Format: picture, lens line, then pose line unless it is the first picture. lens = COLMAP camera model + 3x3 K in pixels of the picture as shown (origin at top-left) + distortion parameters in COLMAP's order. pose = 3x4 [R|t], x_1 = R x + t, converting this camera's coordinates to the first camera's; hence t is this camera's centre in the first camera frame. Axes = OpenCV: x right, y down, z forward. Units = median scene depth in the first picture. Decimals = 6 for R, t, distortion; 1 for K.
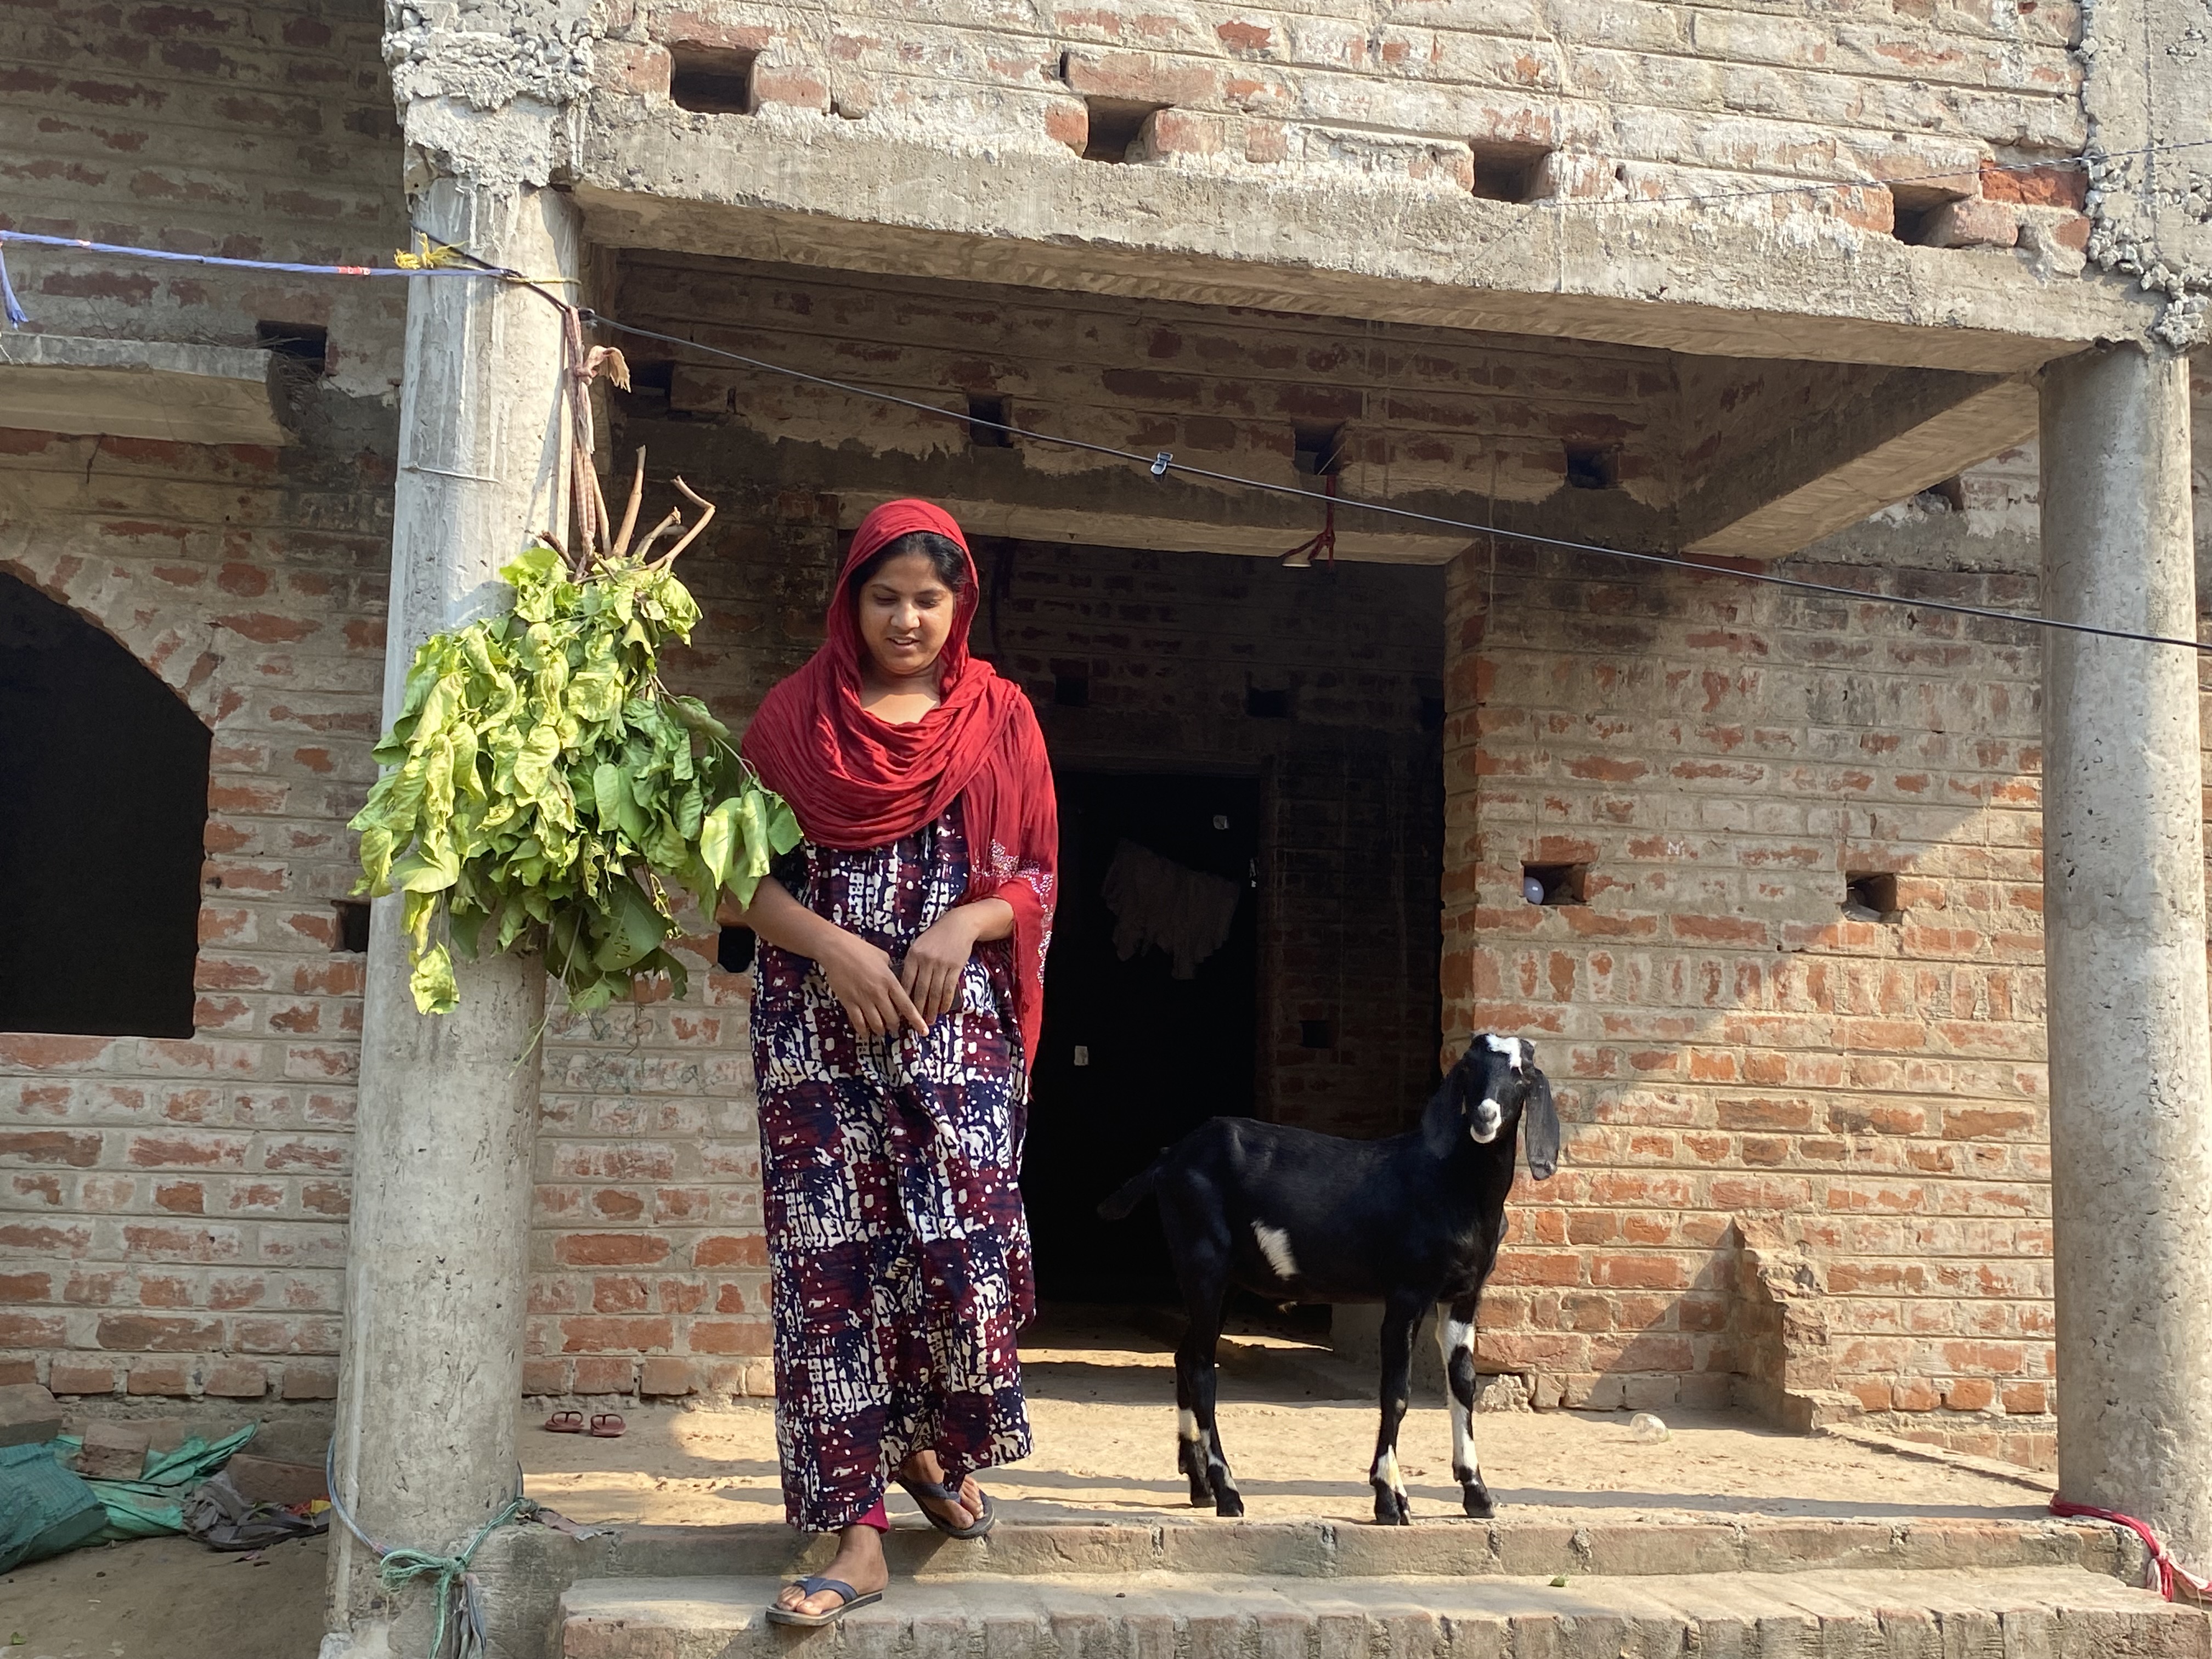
lens RADIAL K [[2512.0, 0, 1104.9], [0, 2512.0, 822.8], [0, 0, 1]] dist [0.124107, 0.000000]
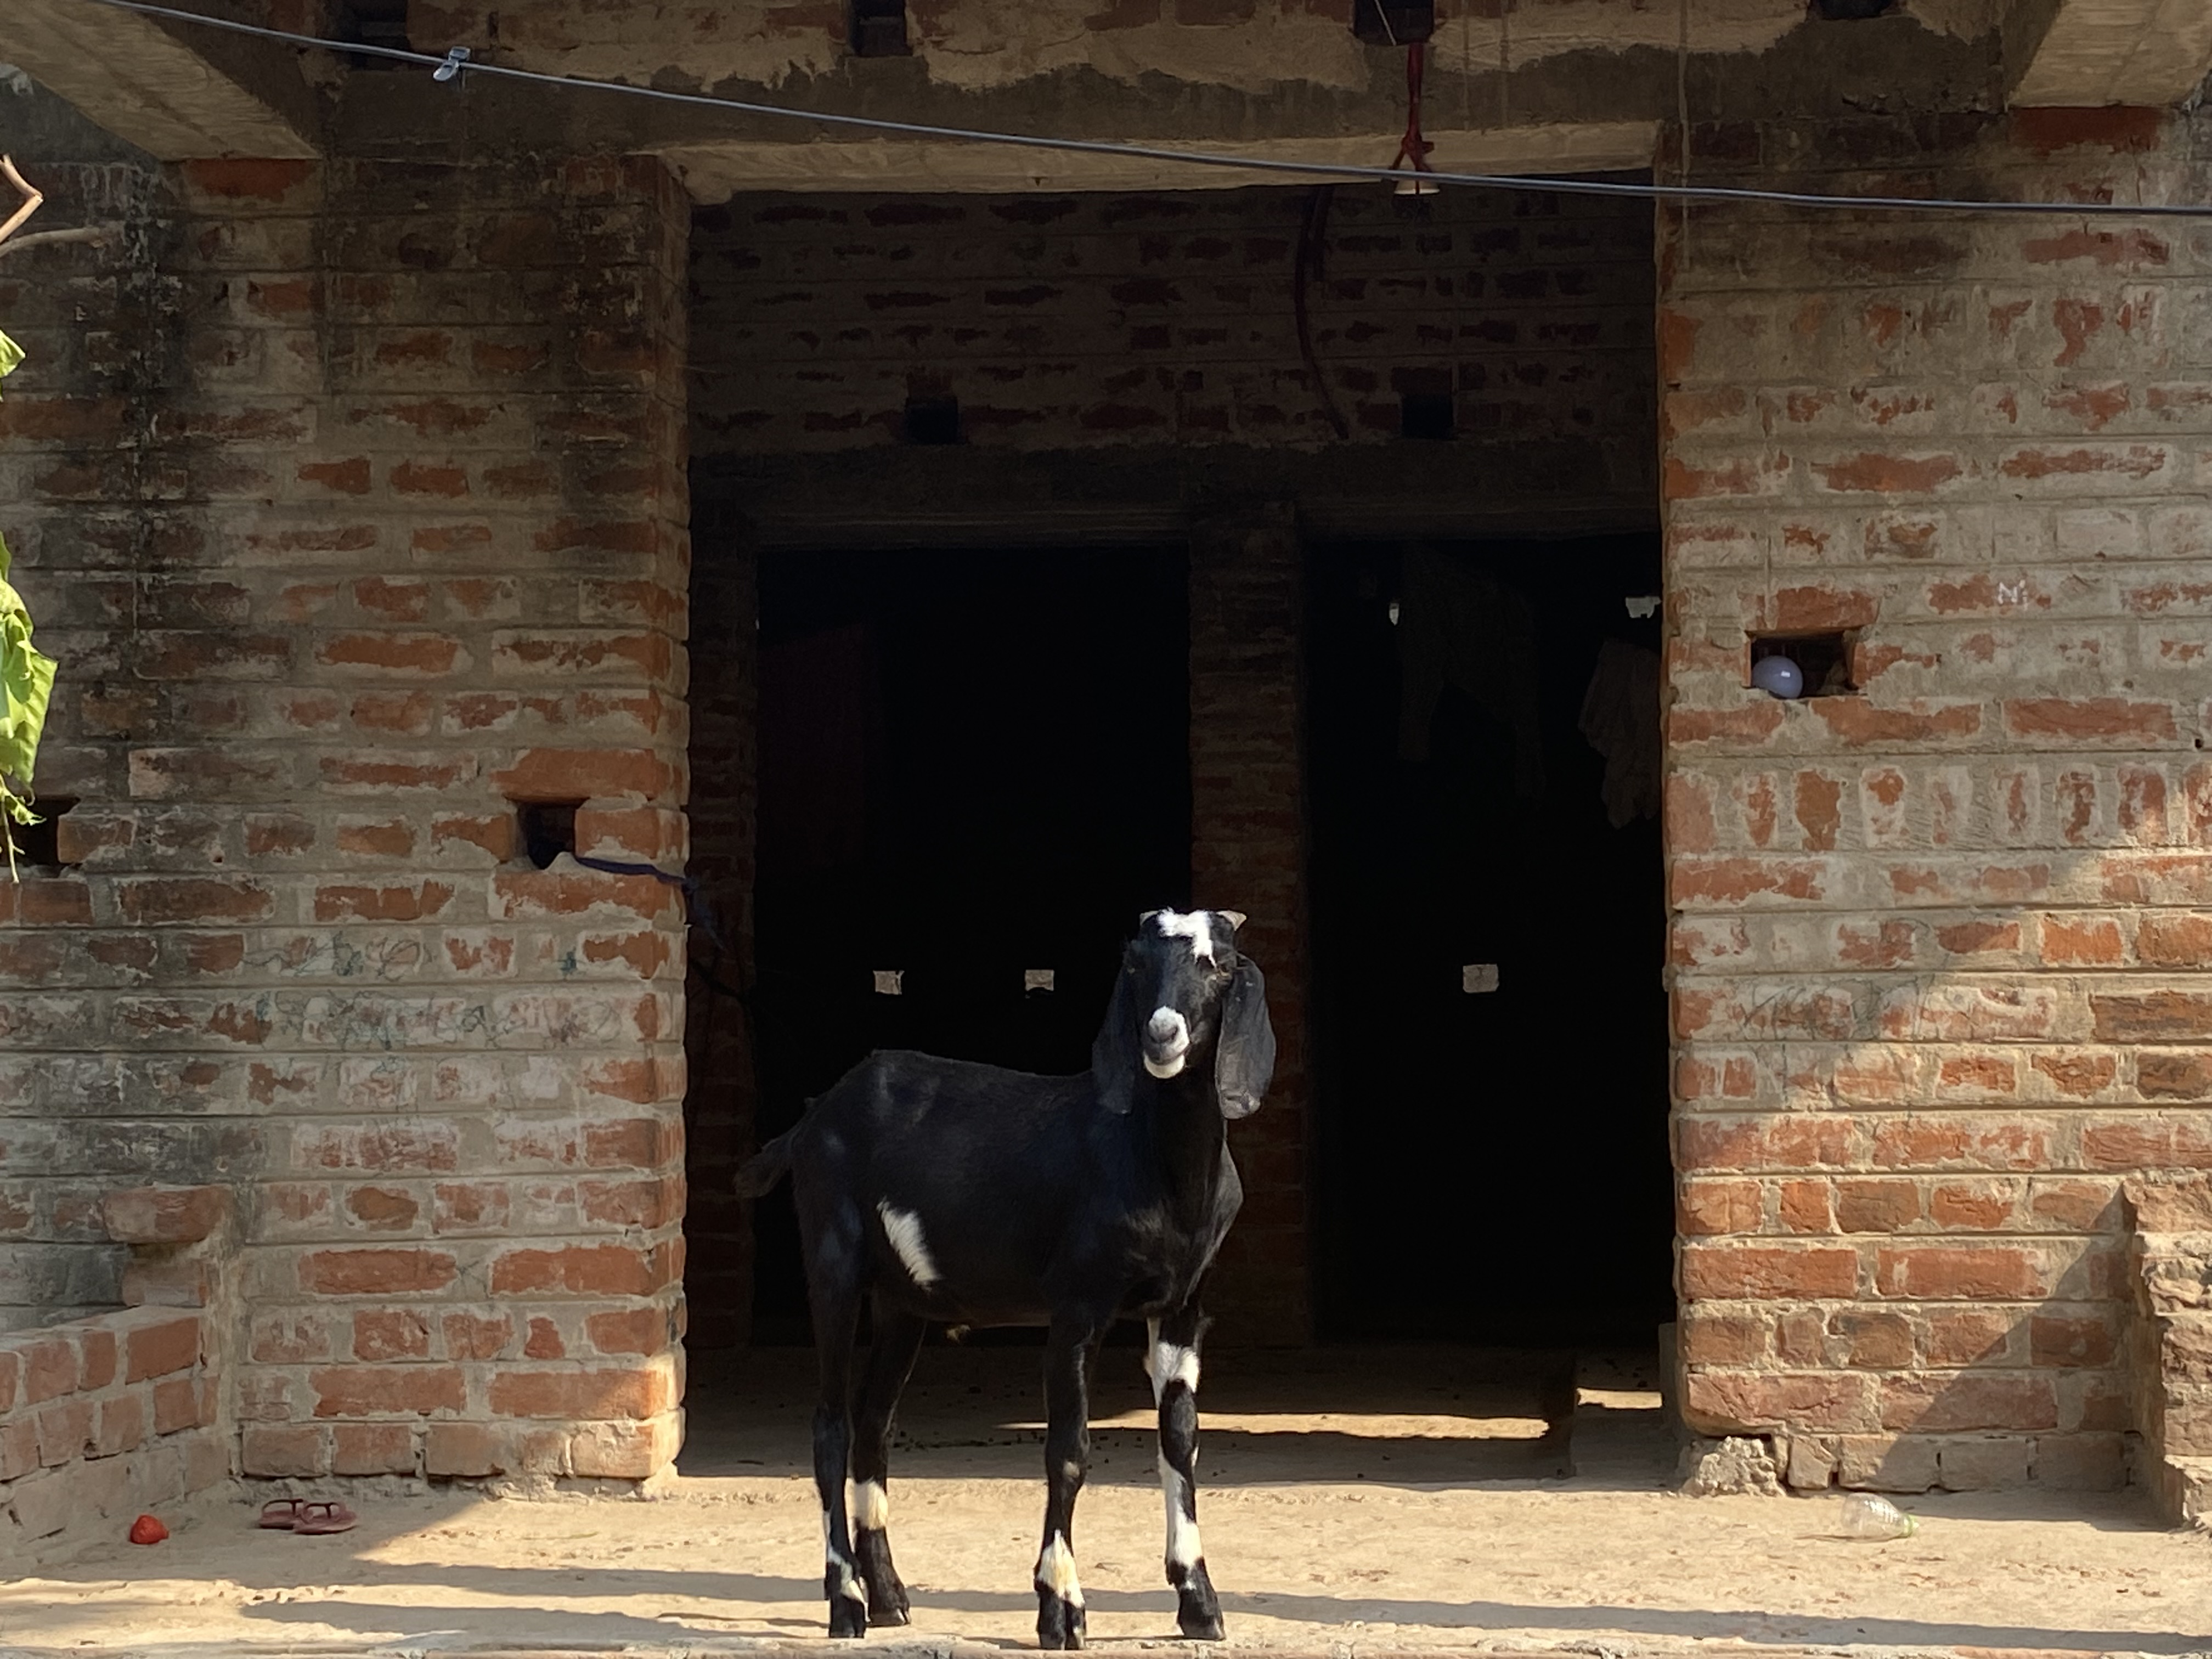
lens RADIAL K [[3797.3, 0, 1106.6], [0, 3797.3, 836.0], [0, 0, 1]] dist [0.158993, 0.000000]
pose [[0.961863, -0.052011, -0.268543, 0.270505], [0.065183, 0.997057, 0.040362, 0.017649], [0.265653, -0.056328, 0.962422, 0.039547]]
